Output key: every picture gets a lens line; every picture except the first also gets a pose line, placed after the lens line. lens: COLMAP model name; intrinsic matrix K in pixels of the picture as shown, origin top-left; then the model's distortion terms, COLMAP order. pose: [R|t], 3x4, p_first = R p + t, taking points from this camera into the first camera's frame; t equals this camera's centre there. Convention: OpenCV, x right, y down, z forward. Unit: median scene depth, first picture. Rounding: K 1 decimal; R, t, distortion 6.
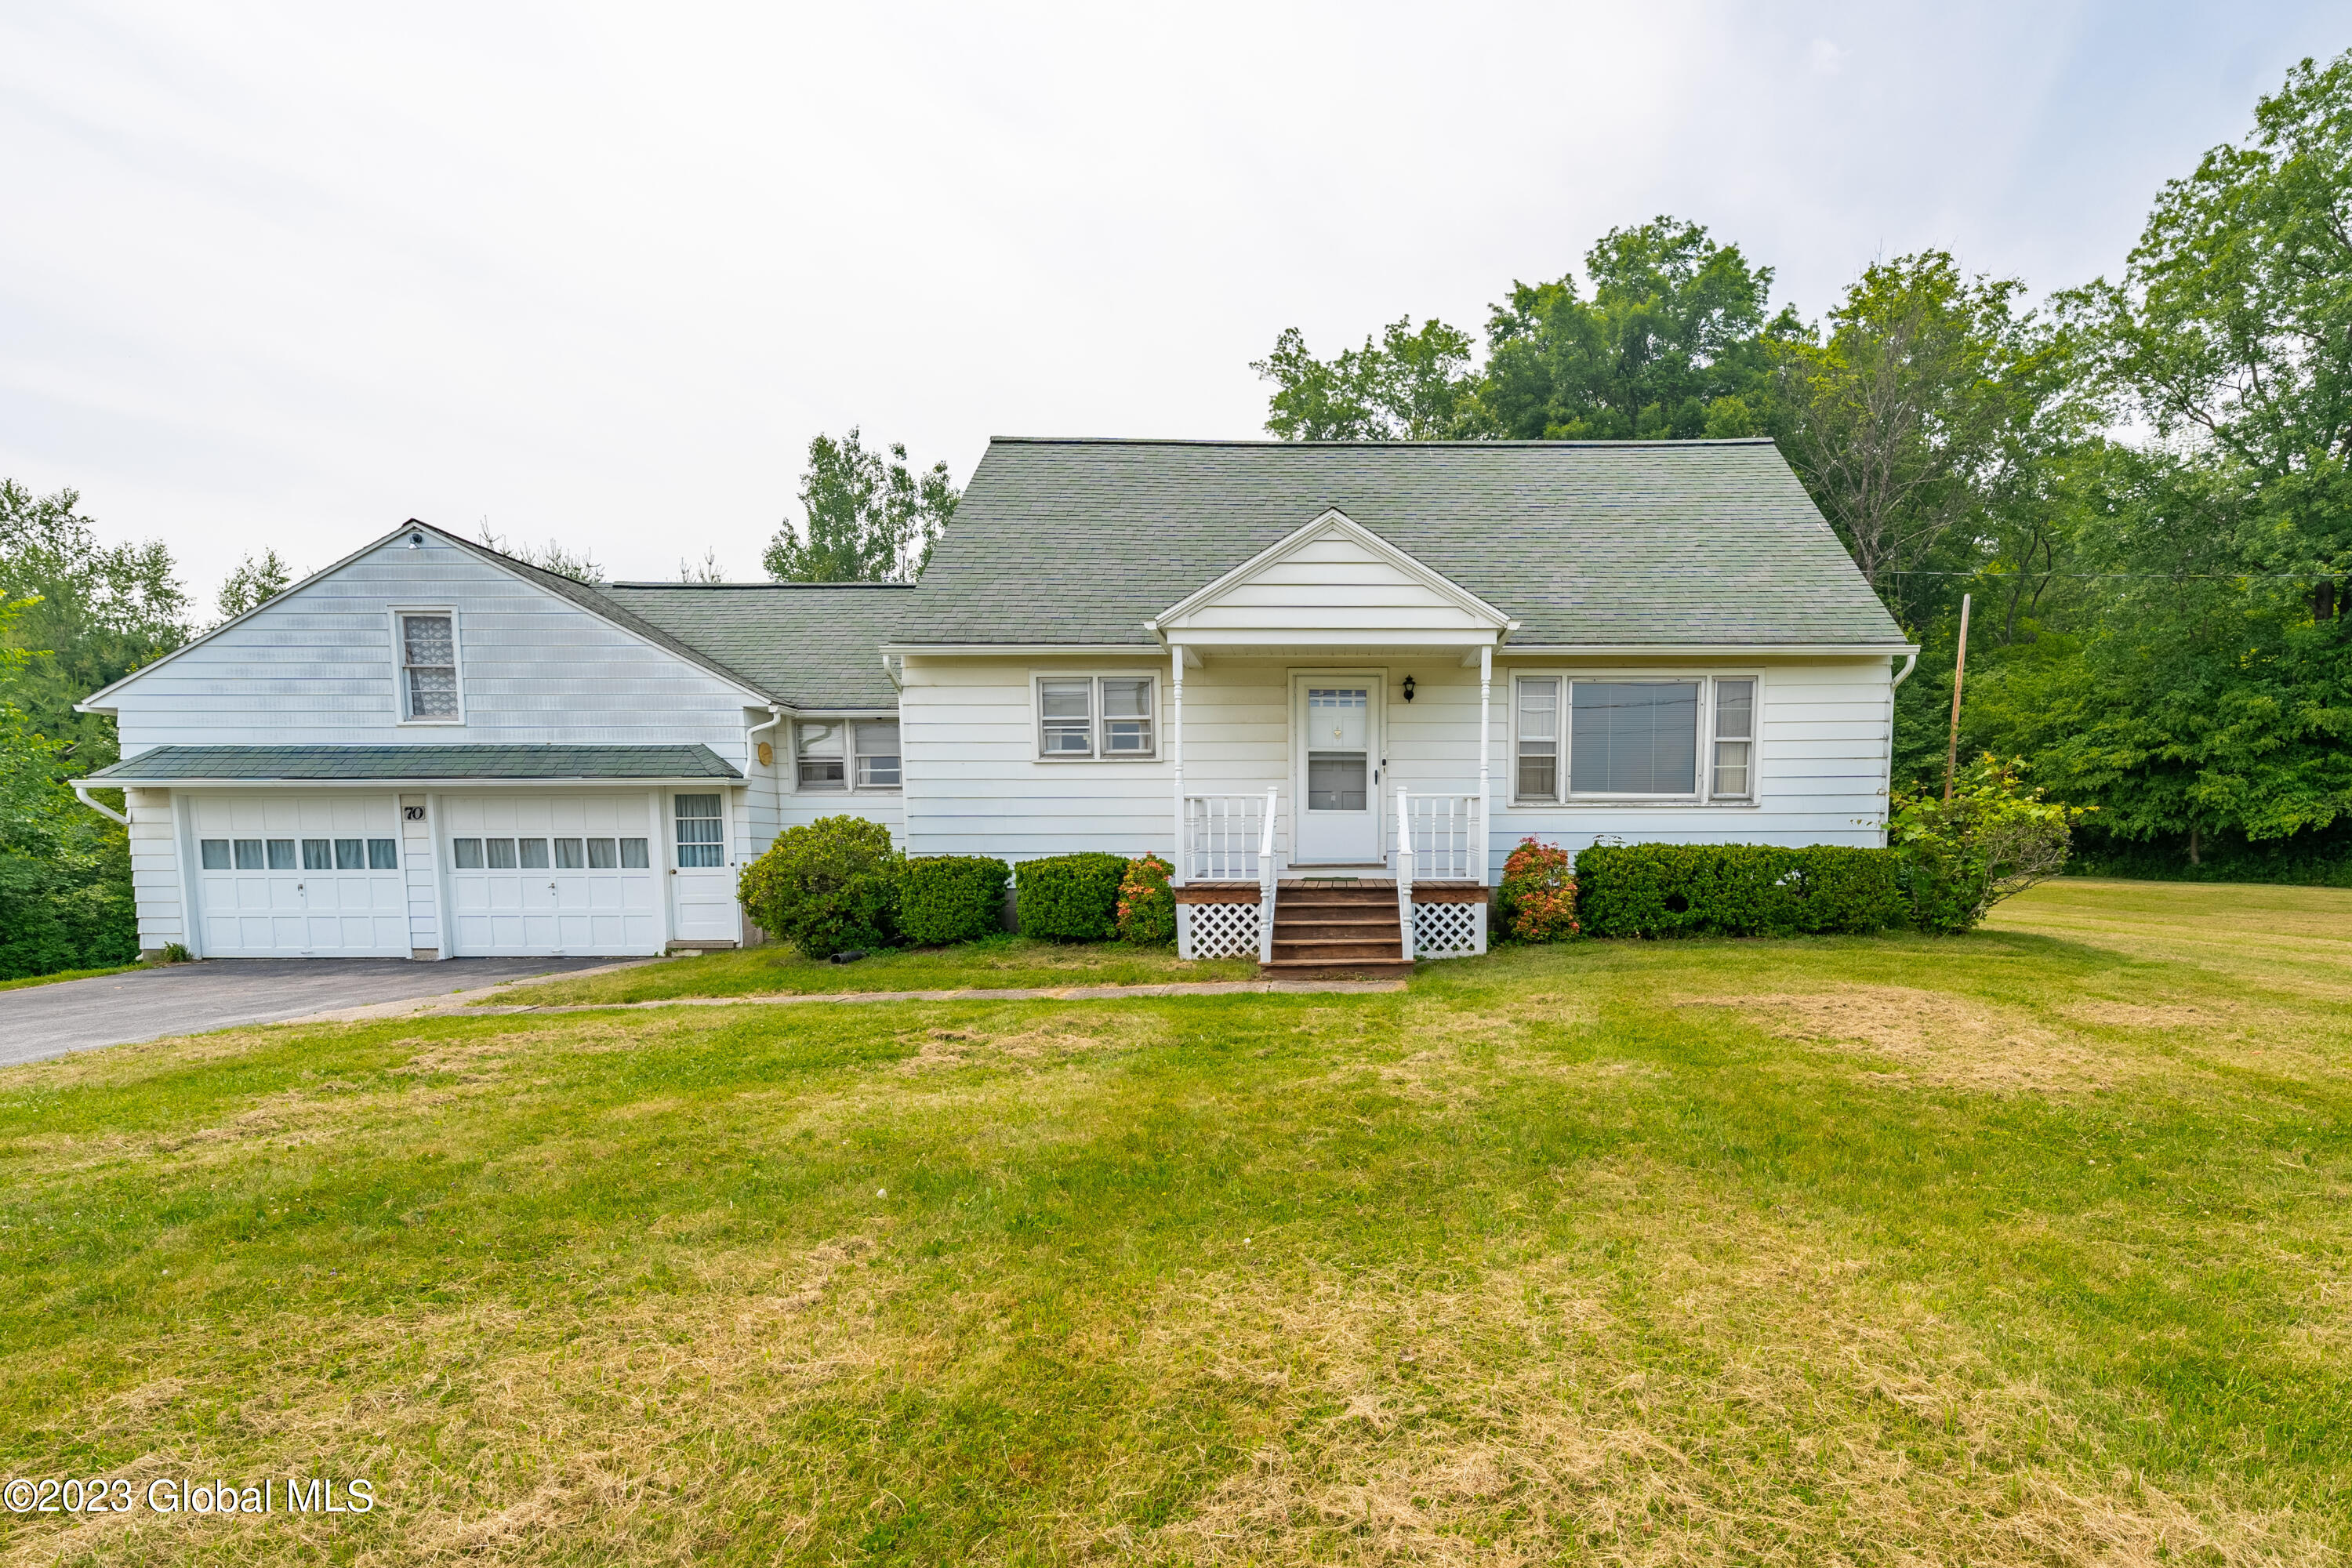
lens RADIAL K [[1136.0, 0, 1372.5], [0, 1136.0, 977.9], [0, 0, 1]] dist [0.001488, -0.001768]
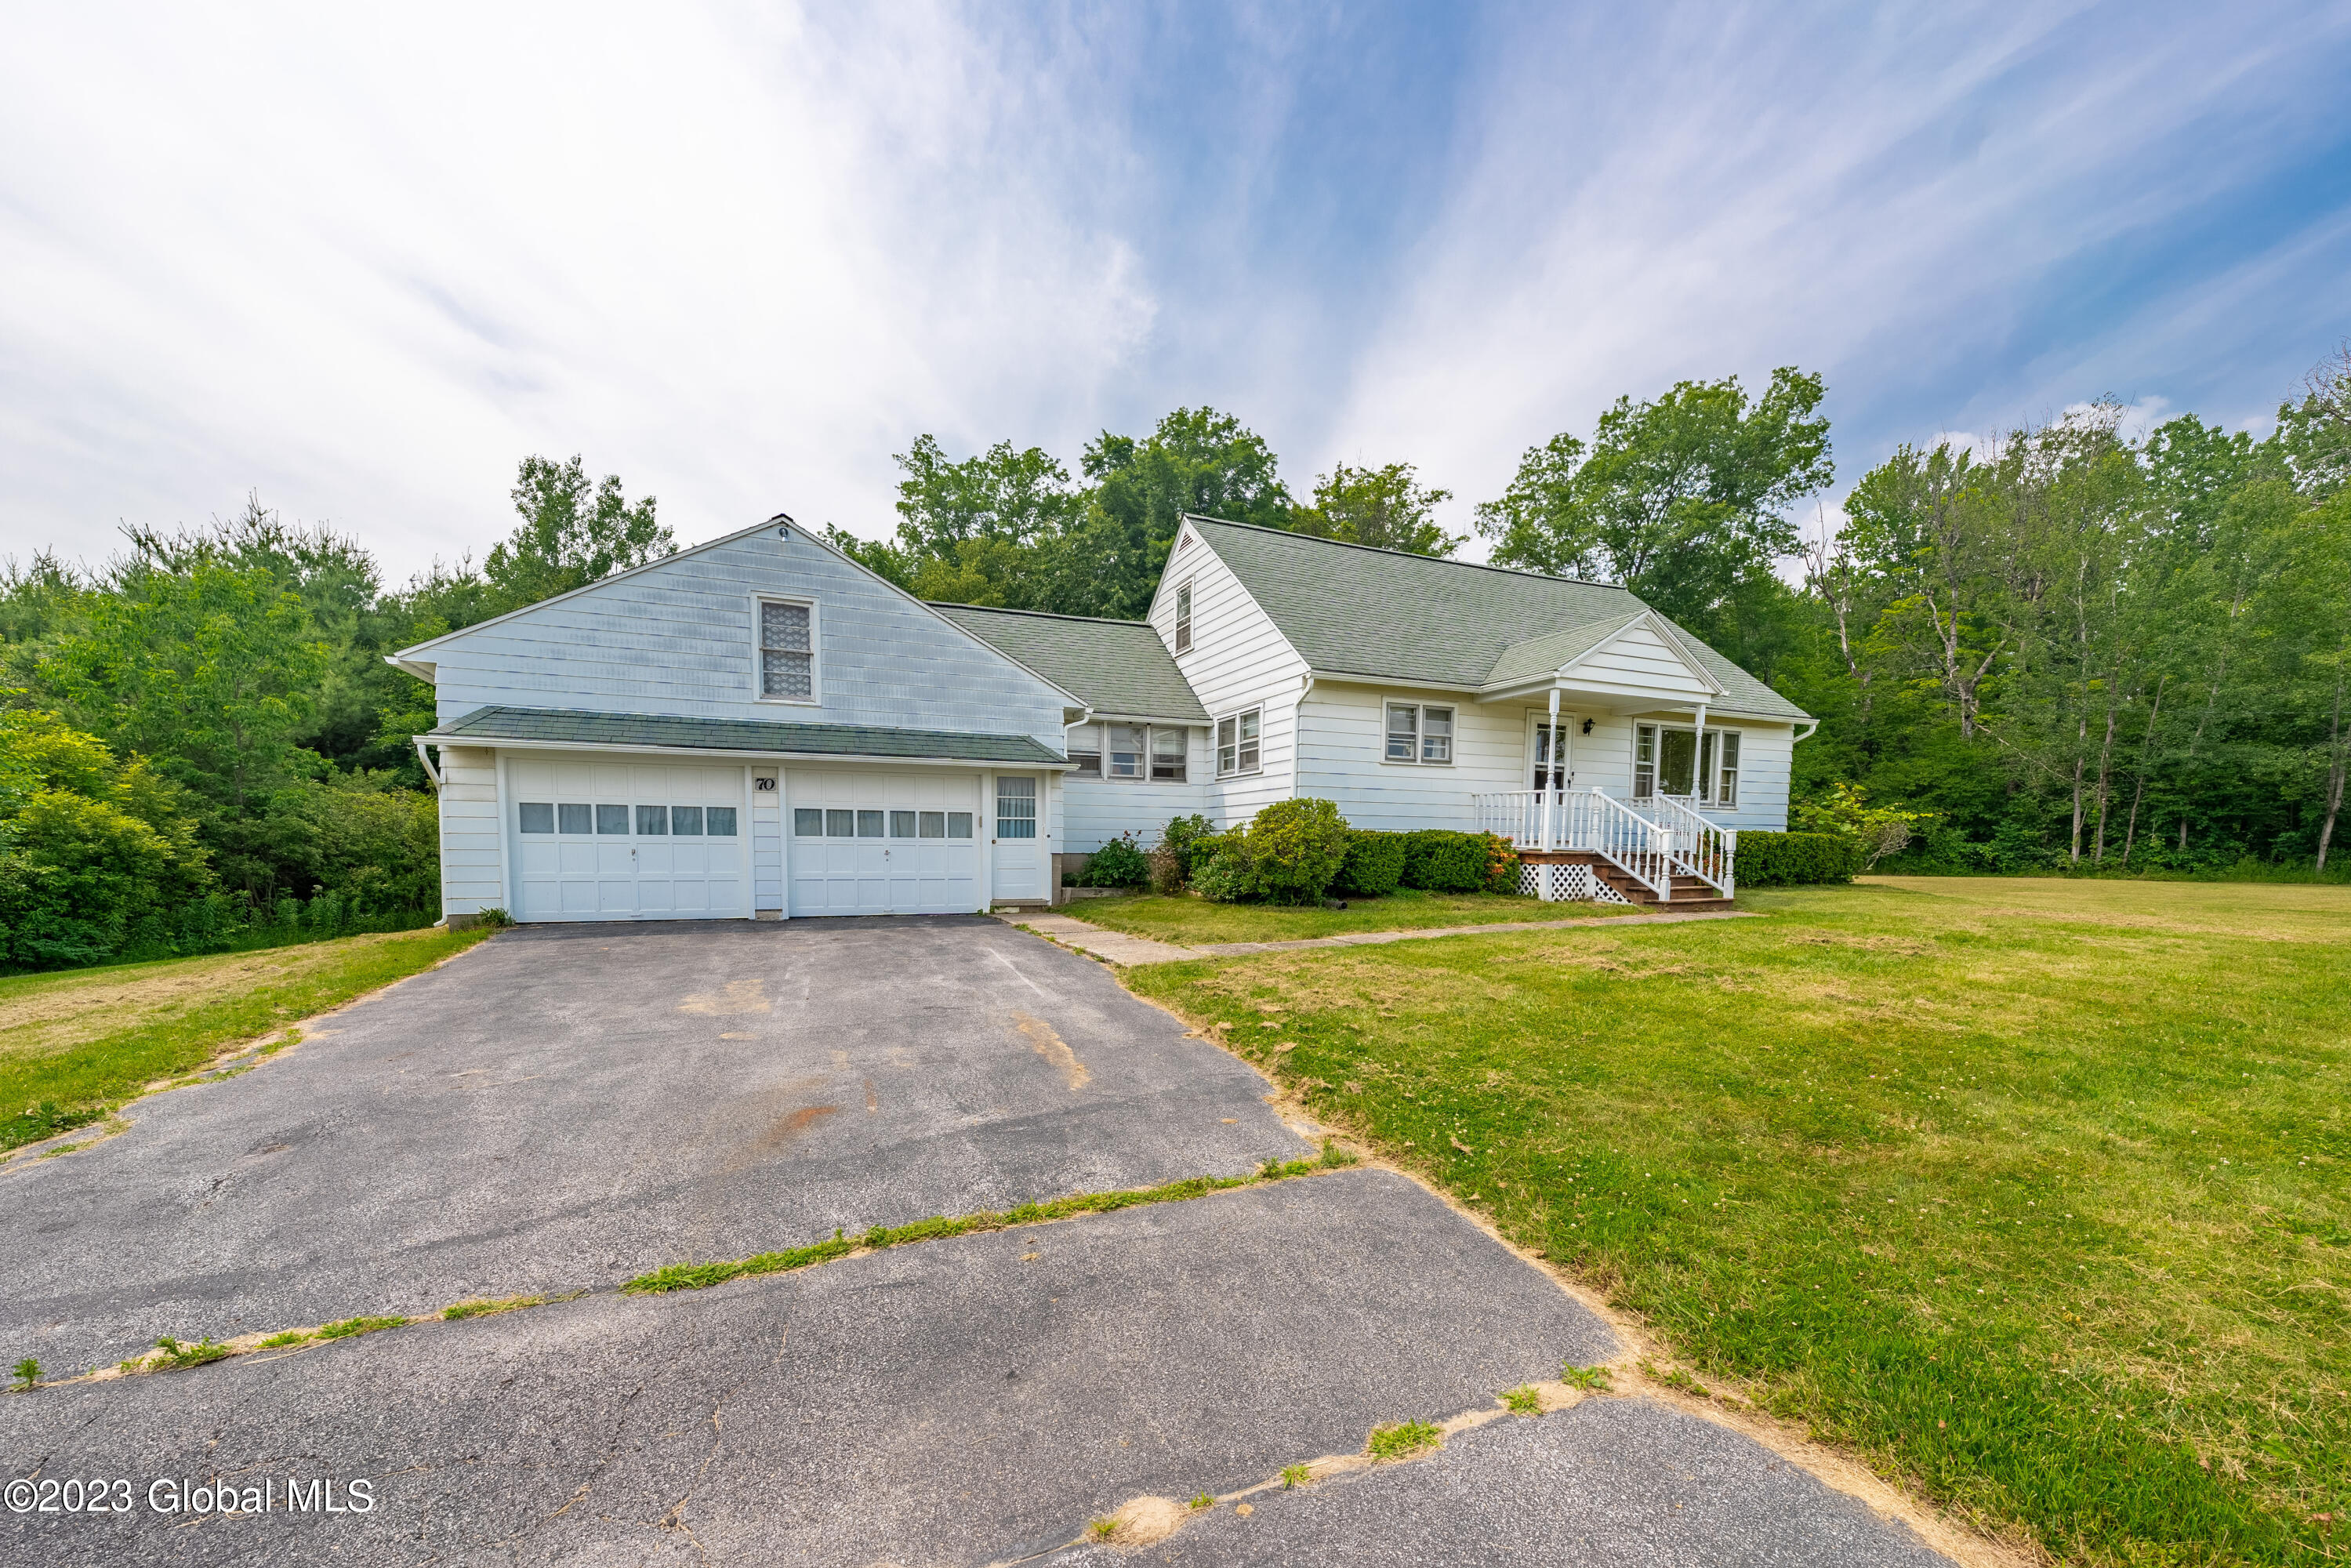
lens RADIAL K [[839.1, 0, 1123.7], [0, 839.1, 920.0], [0, 0, 1]] dist [-0.000633, -0.000598]
pose [[0.937723, -0.020623, 0.346772, -0.796626], [0.026689, 0.999563, -0.012725, 0.003109], [-0.346358, 0.021187, 0.937863, 0.136538]]
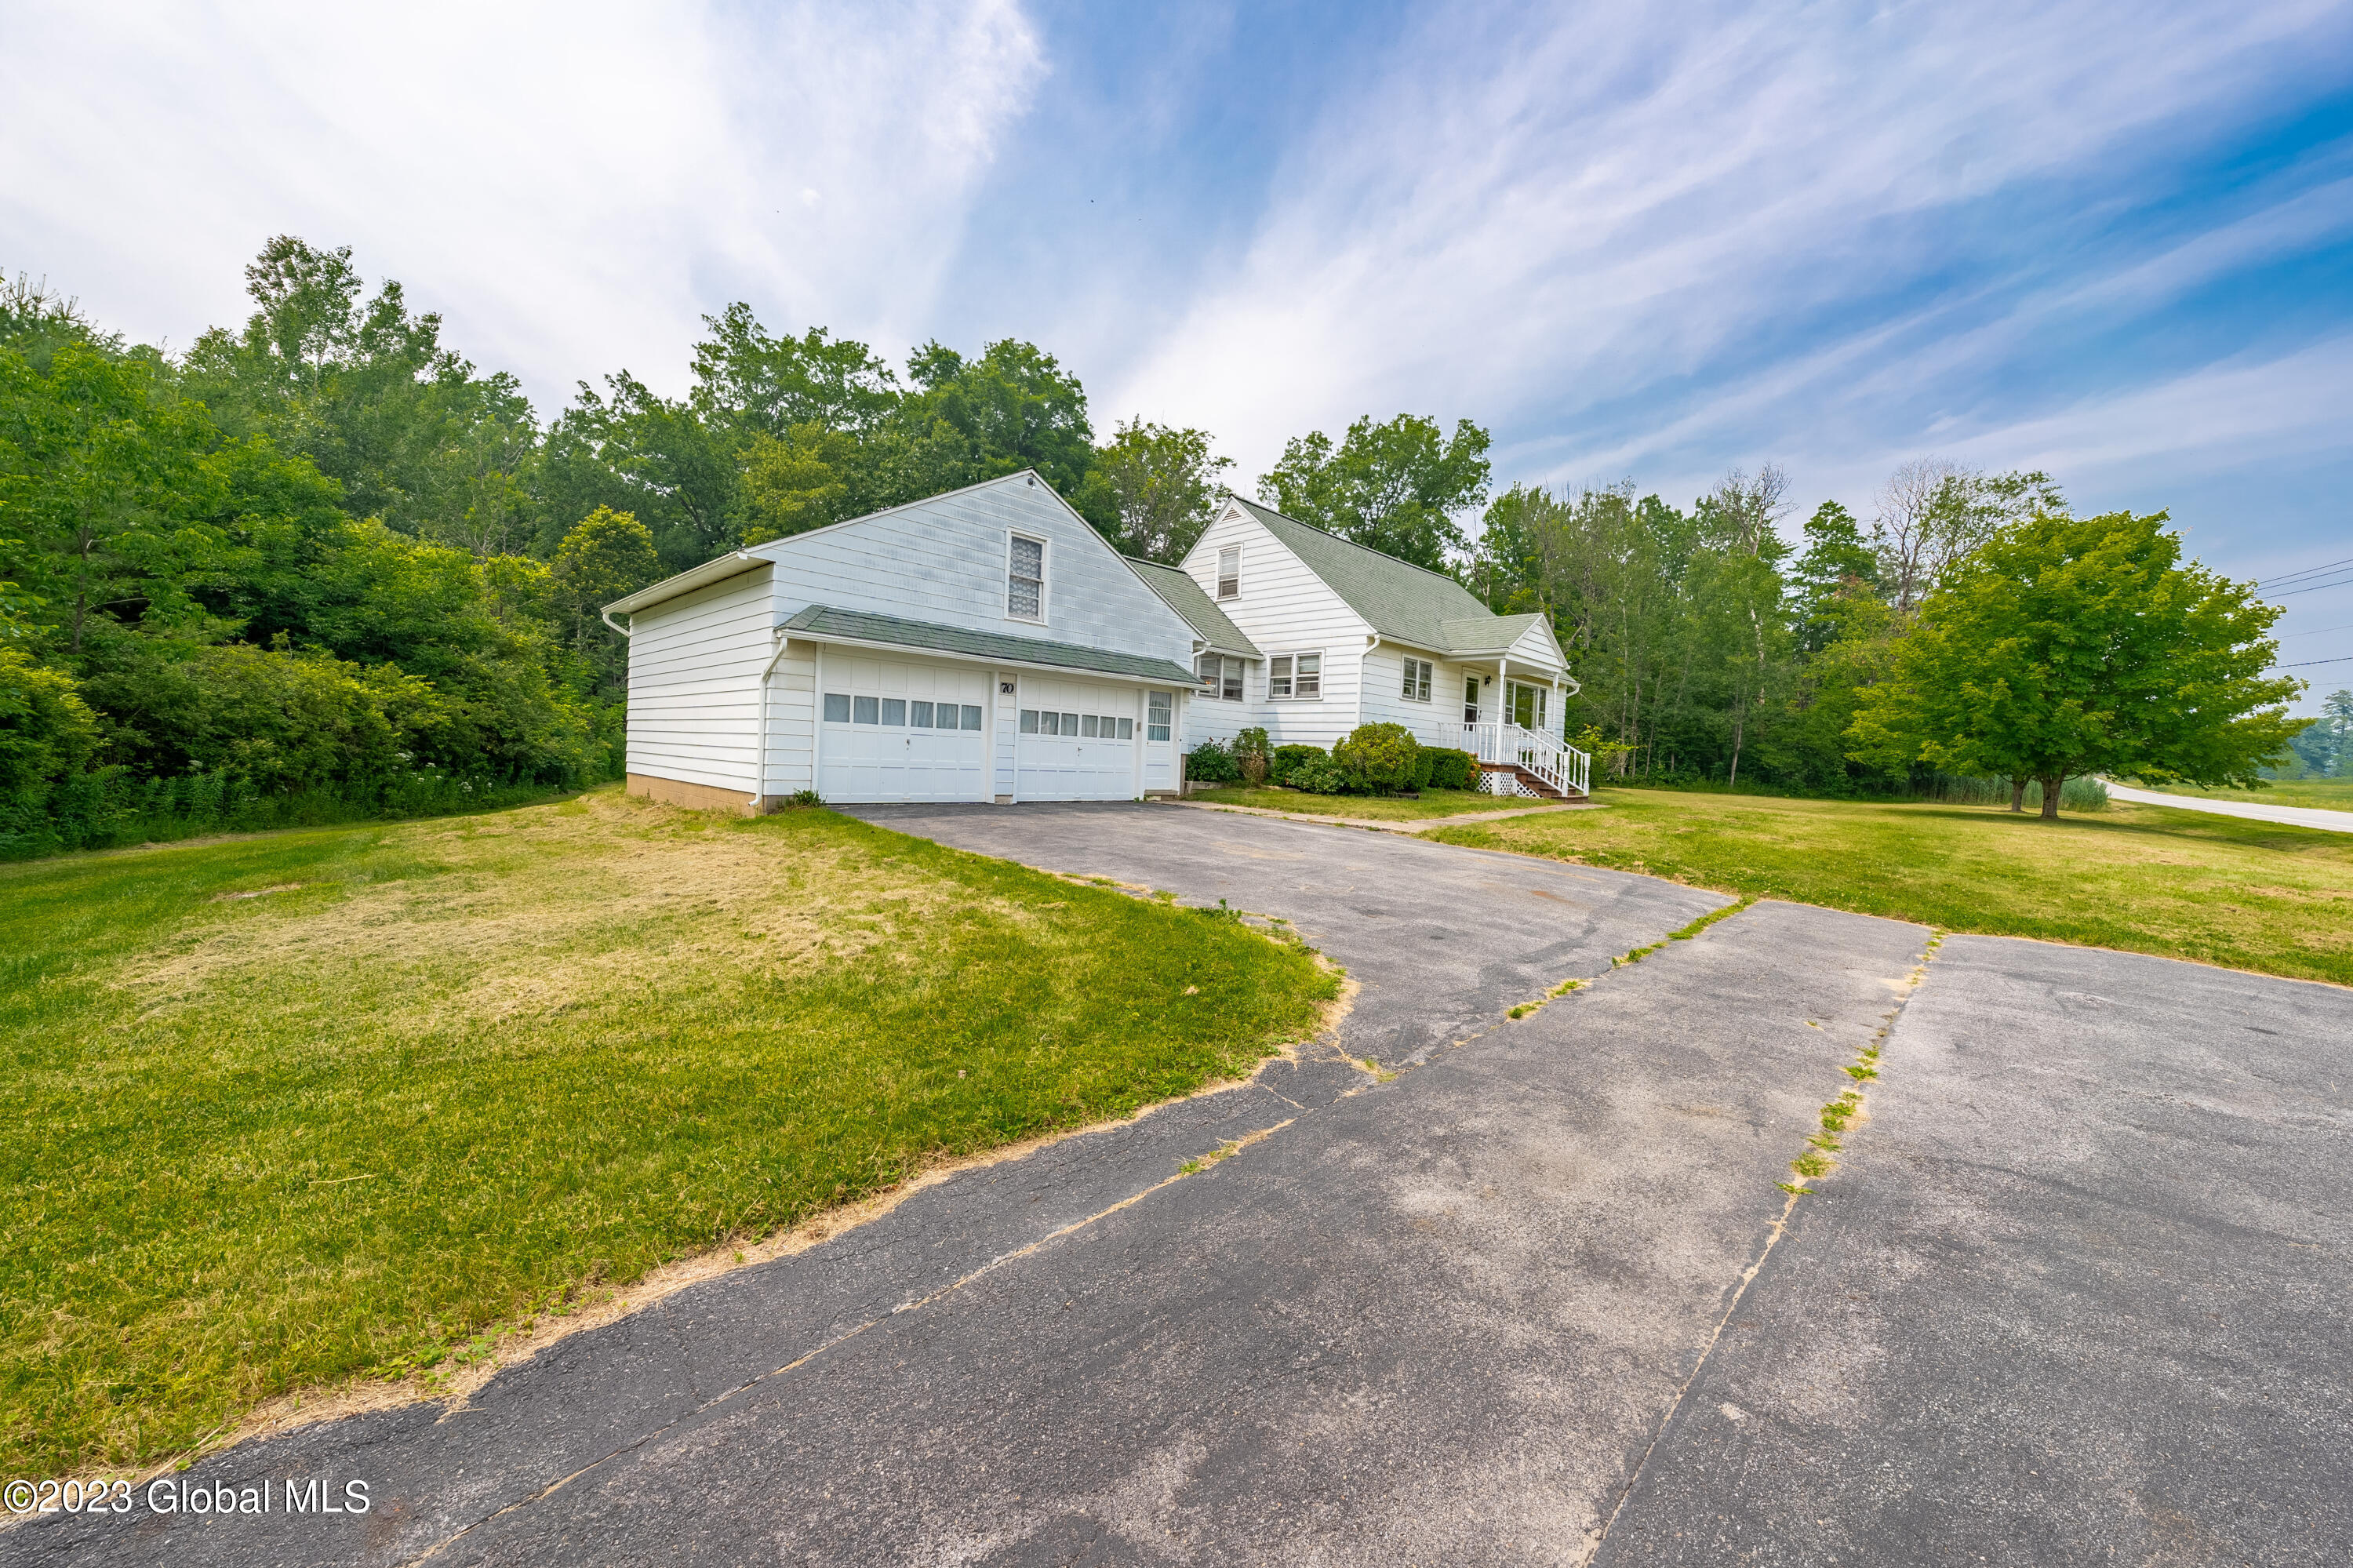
lens RADIAL K [[839.8, 0, 1159.5], [0, 839.8, 783.5], [0, 0, 1]] dist [-0.000633, -0.000598]
pose [[0.718647, 0.009720, 0.695307, -1.360806], [0.028715, 0.998635, -0.043639, 0.006916], [-0.694782, 0.051326, 0.717387, 0.213925]]
